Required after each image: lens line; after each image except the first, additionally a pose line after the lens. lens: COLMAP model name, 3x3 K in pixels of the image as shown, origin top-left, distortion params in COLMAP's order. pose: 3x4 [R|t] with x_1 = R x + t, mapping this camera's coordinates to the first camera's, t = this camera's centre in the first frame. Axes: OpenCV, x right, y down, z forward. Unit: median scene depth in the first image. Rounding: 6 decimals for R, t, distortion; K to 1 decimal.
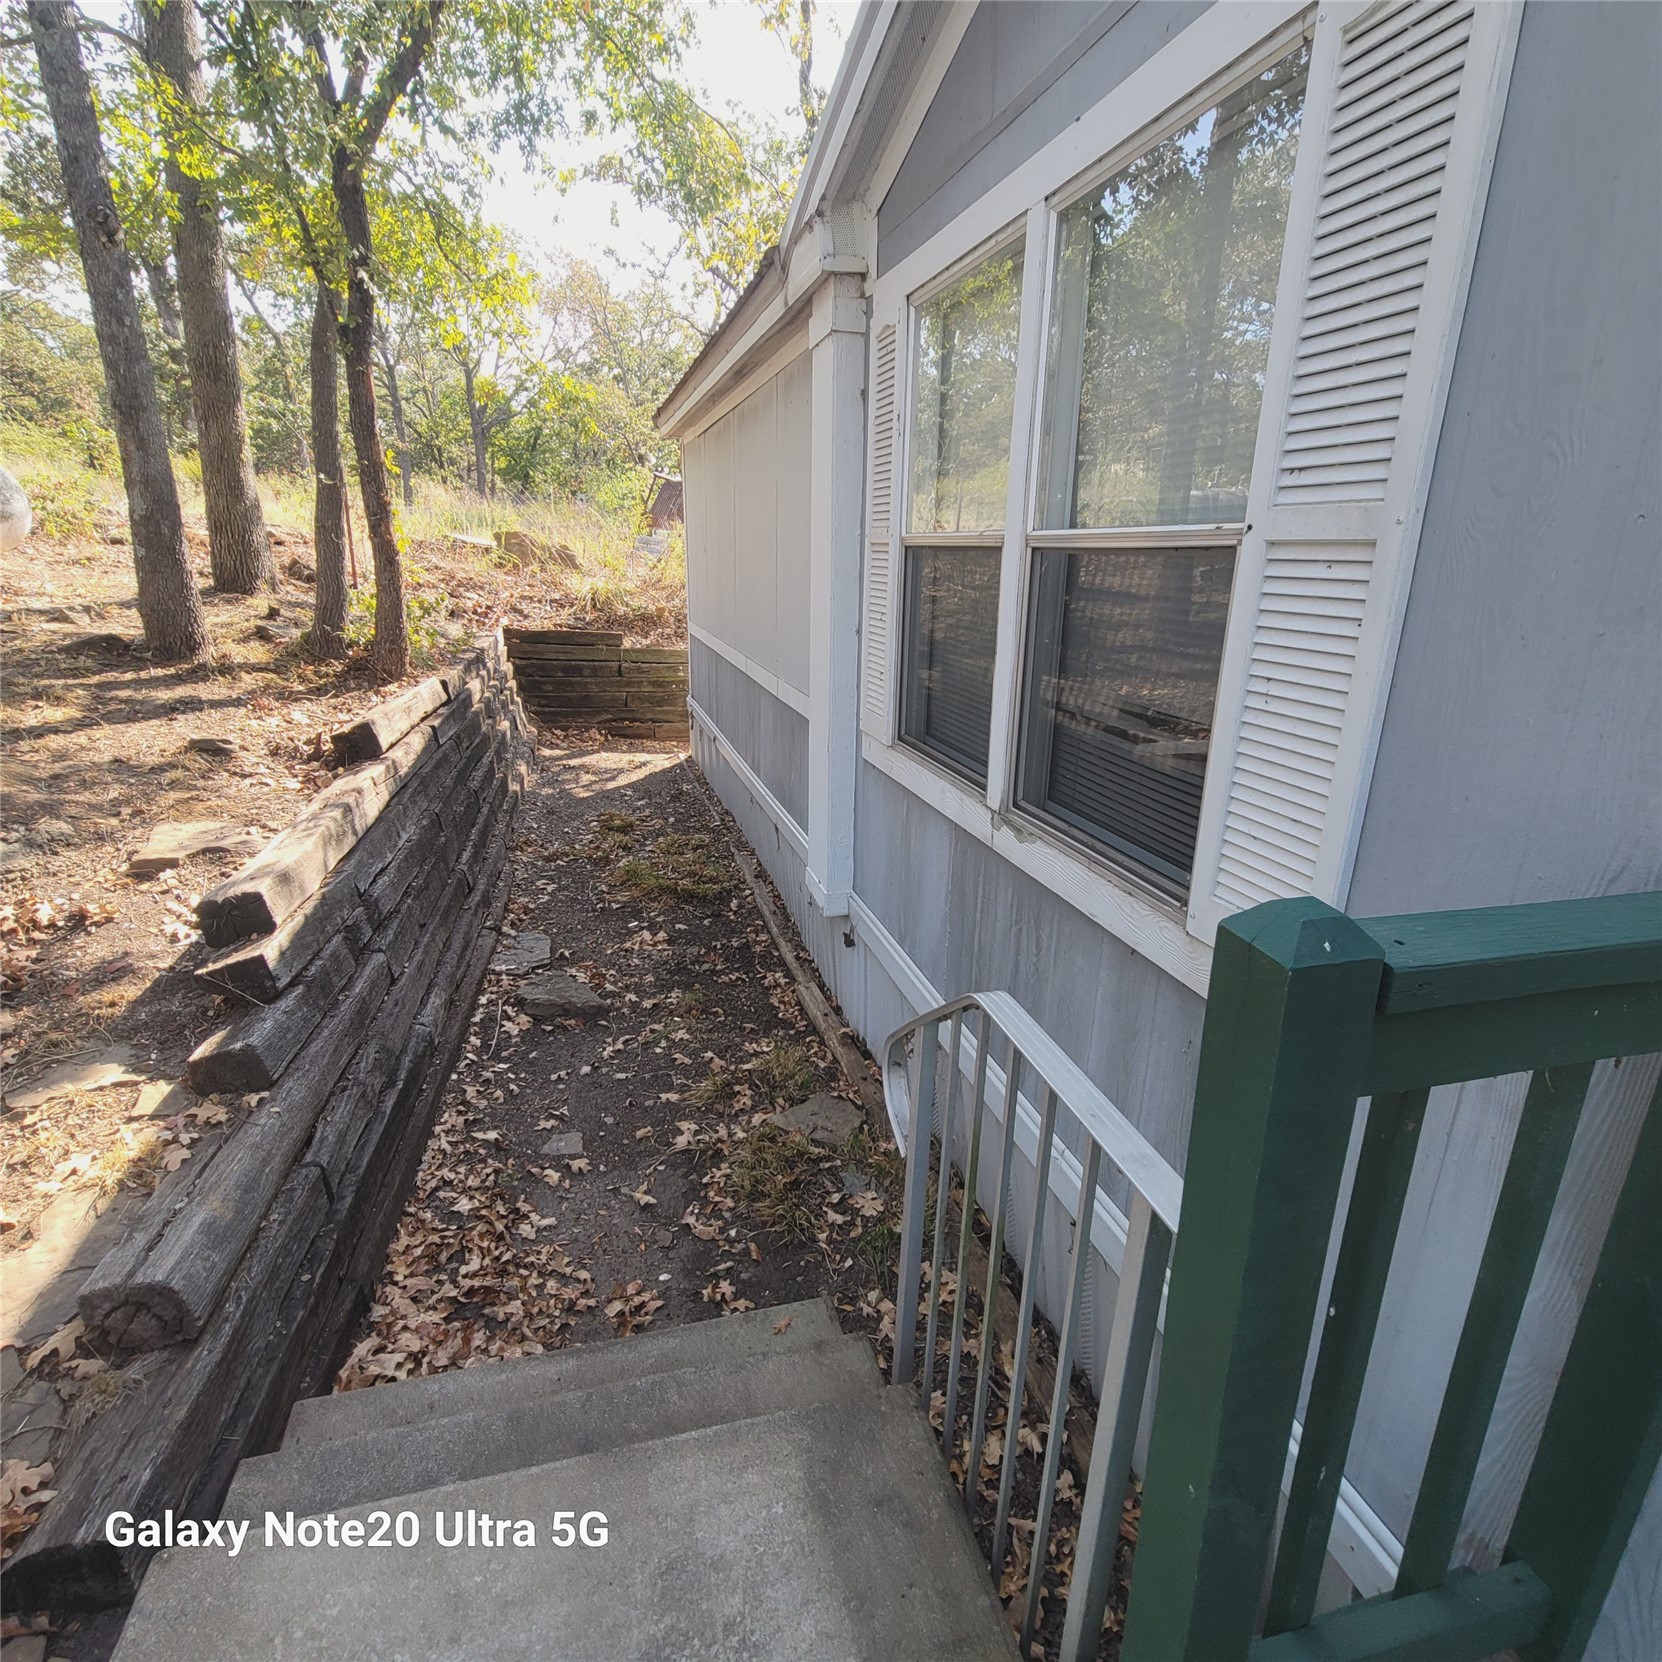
lens RADIAL K [[900.0, 0, 819.1], [0, 900.0, 827.7], [0, 0, 1]] dist [-0.009309, 0.001725]
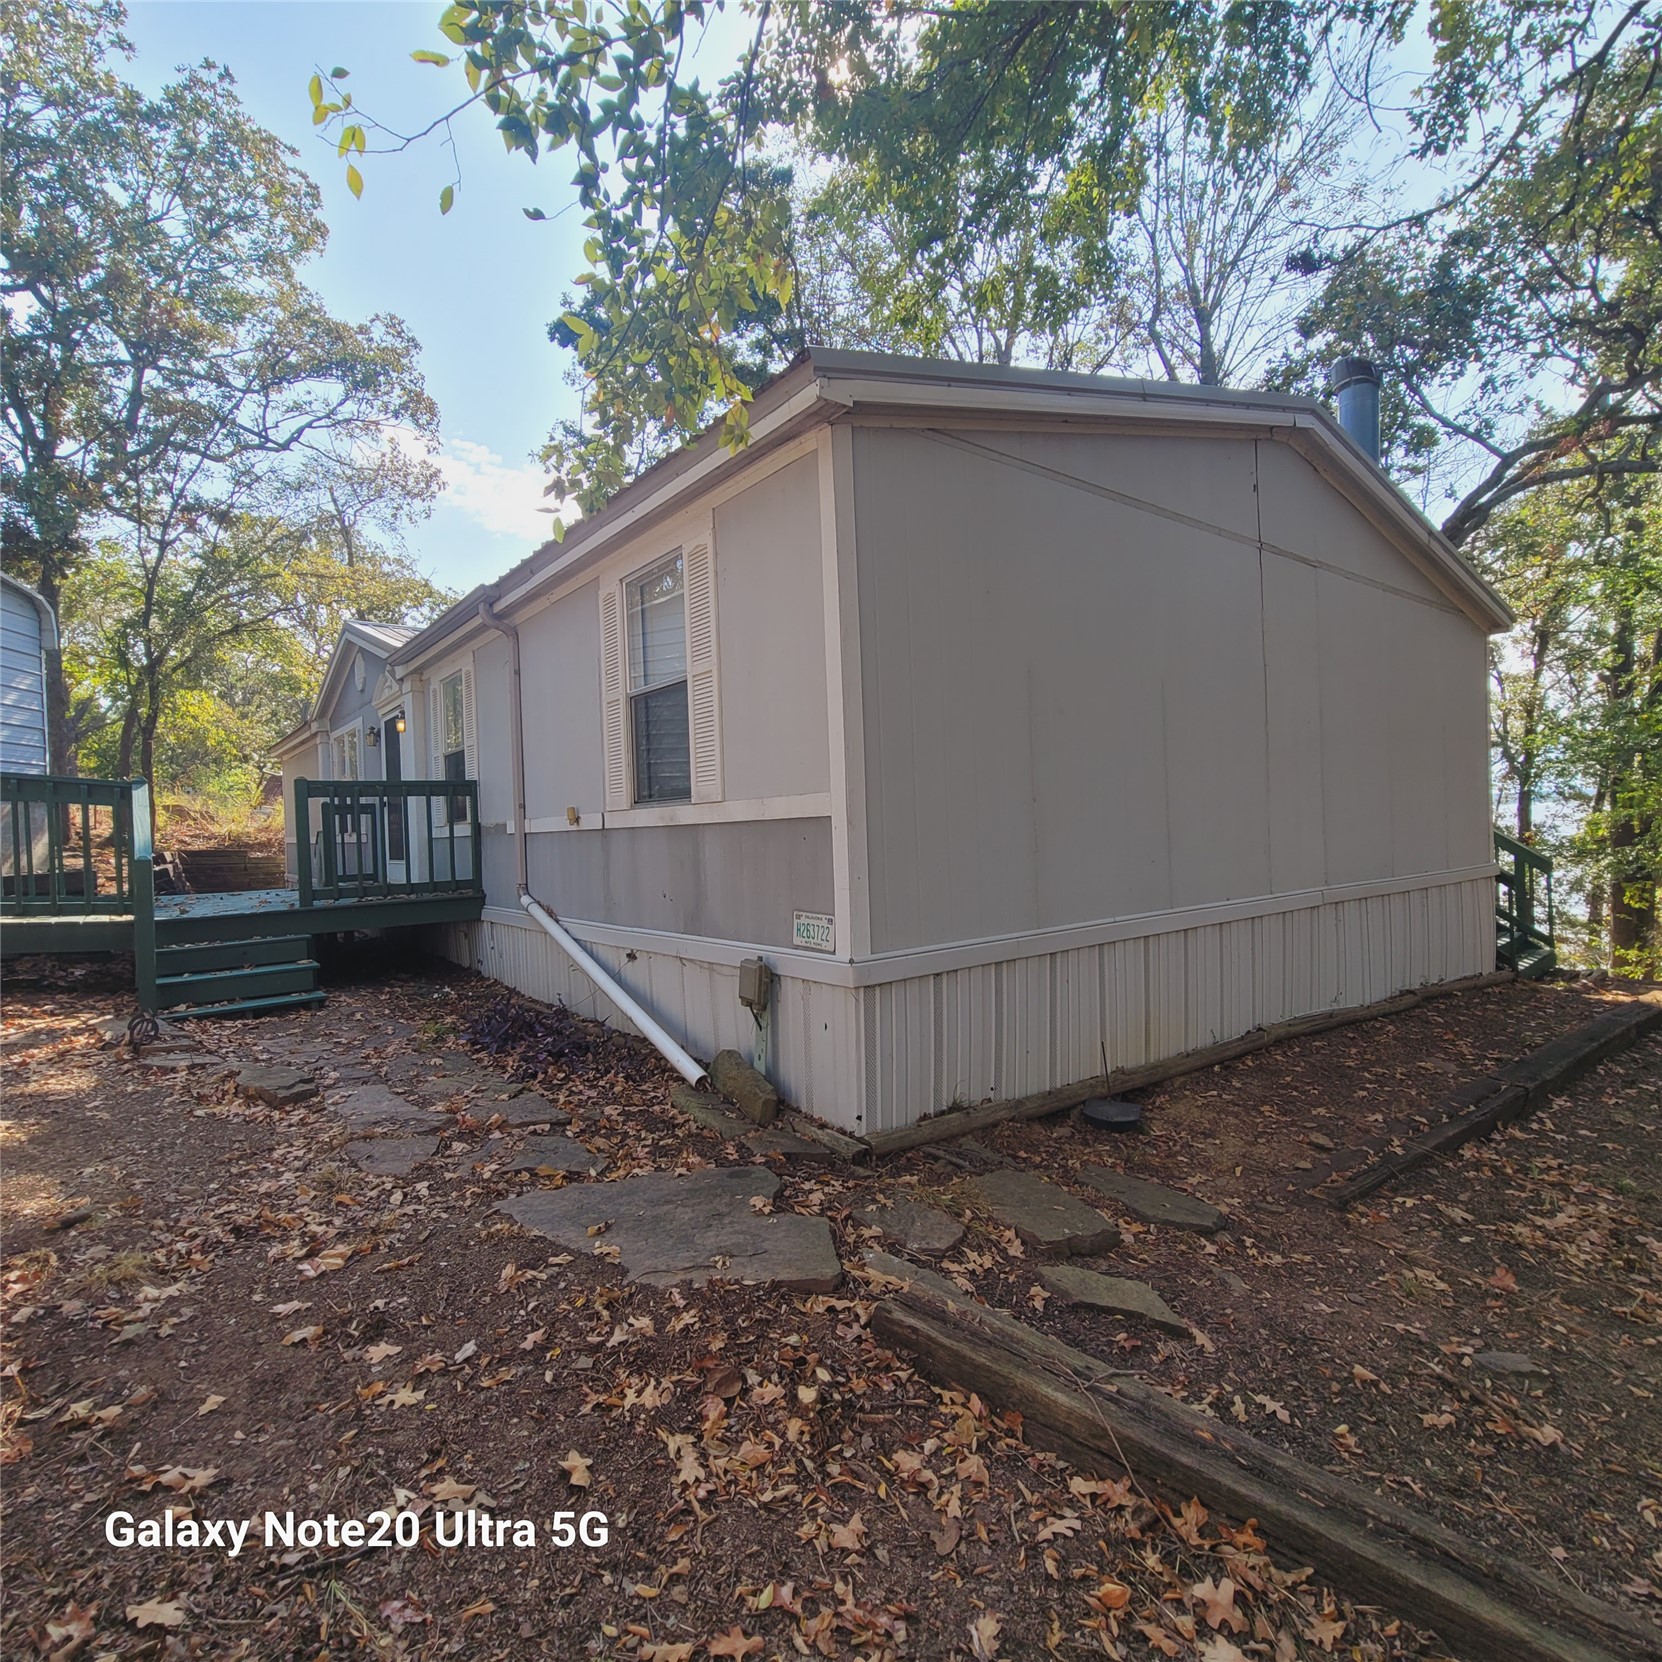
lens RADIAL K [[898.9, 0, 831.0], [0, 898.9, 831.0], [0, 0, 1]] dist [-0.013203, 0.003136]
pose [[0.919190, -0.049933, 0.390637, 0.050941], [0.161852, 0.952183, -0.259136, 0.122853], [-0.359018, 0.301420, 0.883319, -0.319440]]
